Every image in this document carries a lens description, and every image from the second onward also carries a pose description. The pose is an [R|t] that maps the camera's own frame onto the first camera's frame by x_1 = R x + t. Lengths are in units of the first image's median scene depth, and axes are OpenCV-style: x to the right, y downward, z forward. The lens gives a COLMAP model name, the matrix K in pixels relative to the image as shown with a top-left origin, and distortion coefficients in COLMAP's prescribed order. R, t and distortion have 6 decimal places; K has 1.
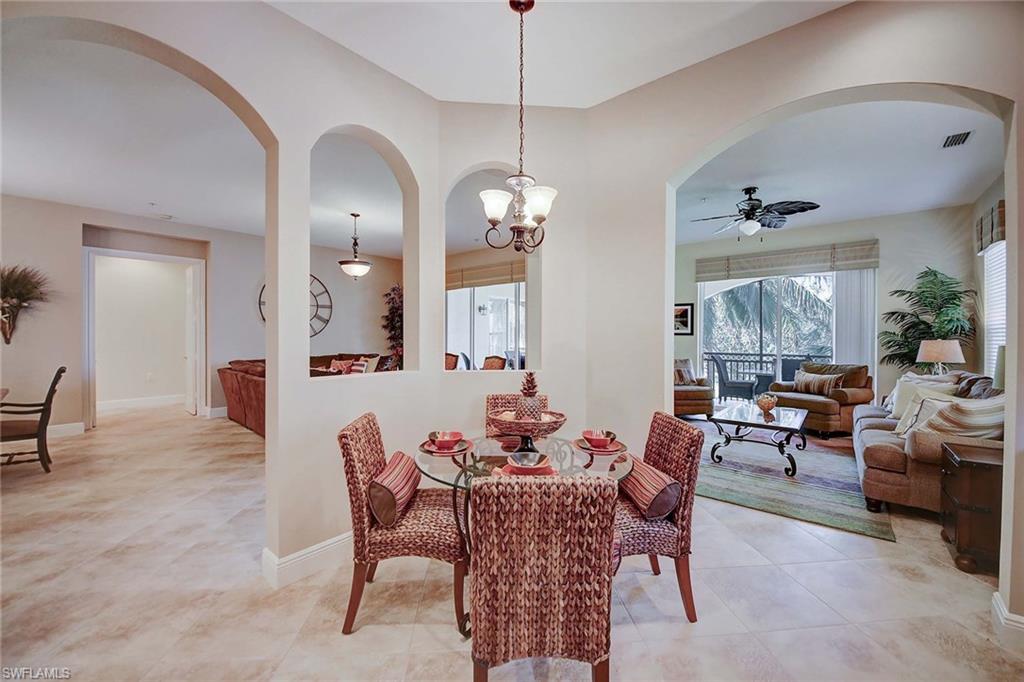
lens RADIAL K [[399.1, 0, 511.1], [0, 399.1, 339.0], [0, 0, 1]] dist [-0.000307, -0.000022]
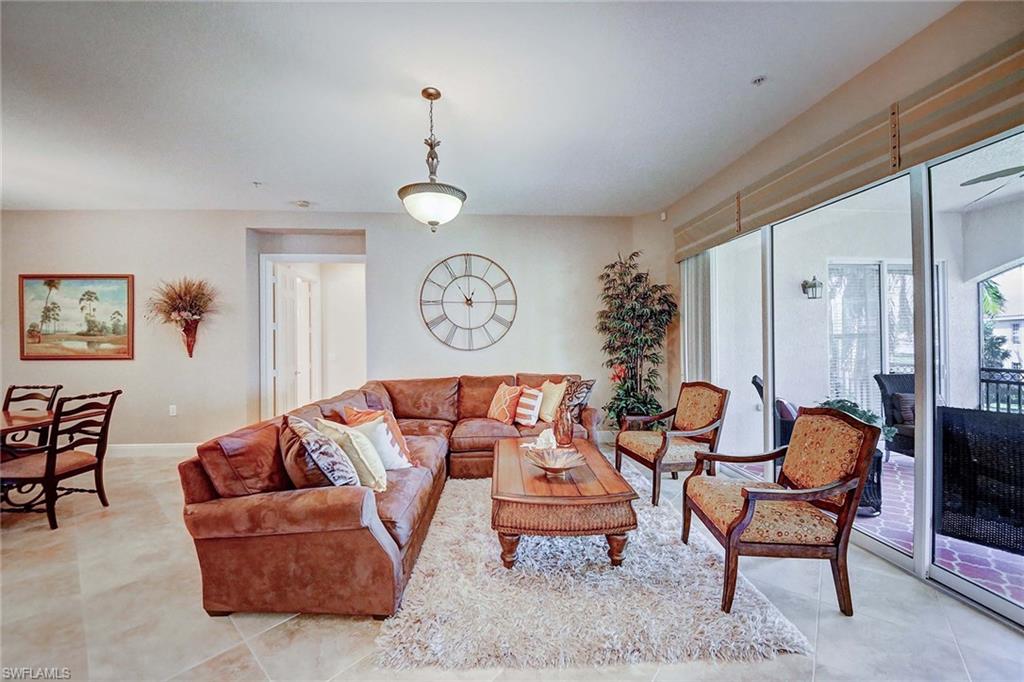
lens RADIAL K [[391.5, 0, 506.5], [0, 391.5, 344.8], [0, 0, 1]] dist [0.001636, -0.000166]
pose [[0.710616, -0.005269, -0.703561, 0.000456], [0.005355, 0.999984, -0.002080, -0.008188], [0.703560, -0.002290, 0.710632, 0.568395]]
